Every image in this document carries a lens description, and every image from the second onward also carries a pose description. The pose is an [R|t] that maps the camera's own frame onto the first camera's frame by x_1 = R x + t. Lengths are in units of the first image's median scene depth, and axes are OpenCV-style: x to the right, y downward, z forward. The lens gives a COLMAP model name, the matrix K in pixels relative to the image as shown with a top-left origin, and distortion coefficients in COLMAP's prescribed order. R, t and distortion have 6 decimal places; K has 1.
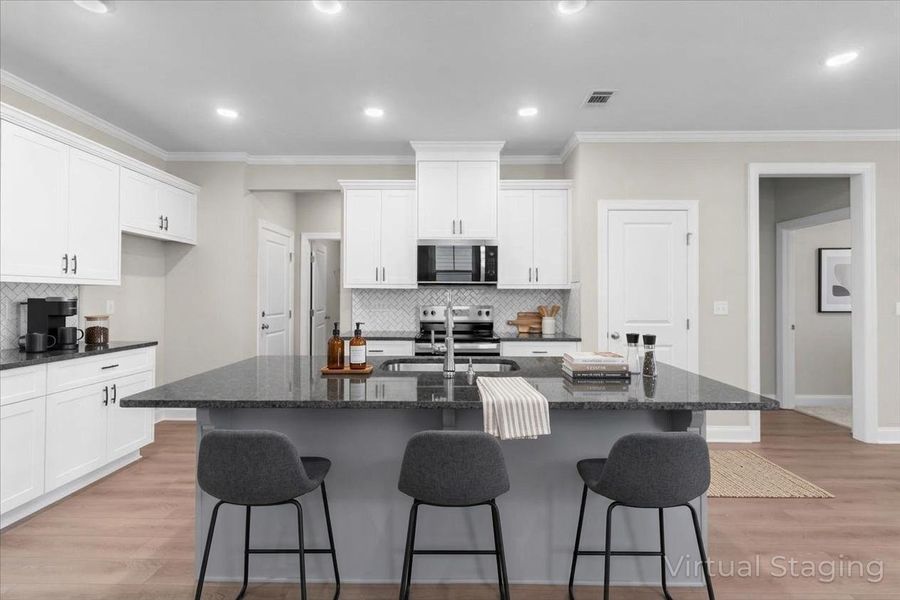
lens RADIAL K [[414.3, 0, 450.0], [0, 414.3, 300.0], [0, 0, 1]] dist [-0.000110, 0.000431]
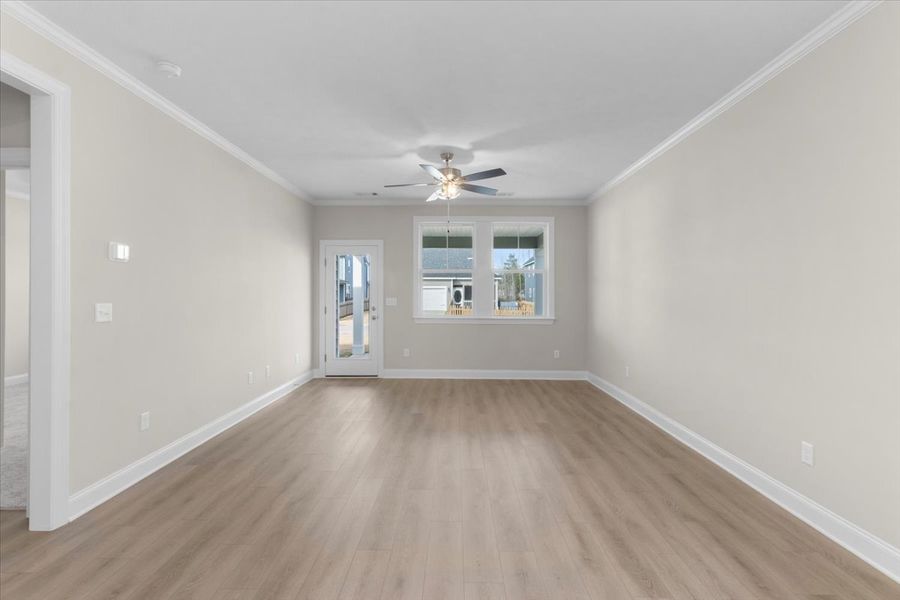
lens RADIAL K [[414.3, 0, 450.0], [0, 414.3, 300.0], [0, 0, 1]] dist [-0.000110, 0.000431]
pose [[0.011452, -0.004257, 0.999925, 0.381683], [-0.015890, 0.999864, 0.004439, -0.013026], [-0.999808, -0.015940, 0.011383, 0.392010]]
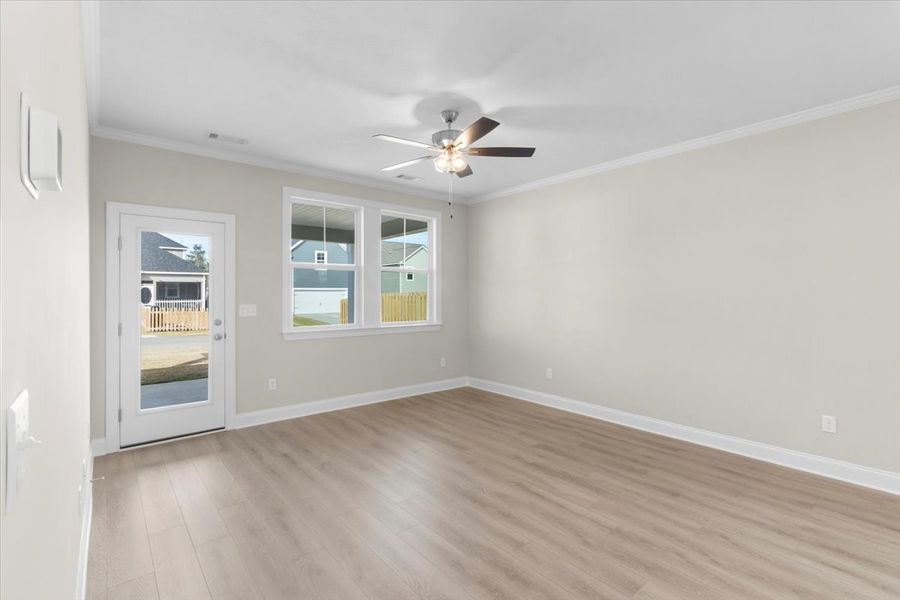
lens RADIAL K [[414.3, 0, 450.0], [0, 414.3, 300.0], [0, 0, 1]] dist [-0.000110, 0.000431]
pose [[-0.641518, -0.006085, 0.767084, 0.566600], [-0.005858, 0.999978, 0.003034, -0.019527], [-0.767086, -0.002547, -0.641540, 0.603846]]
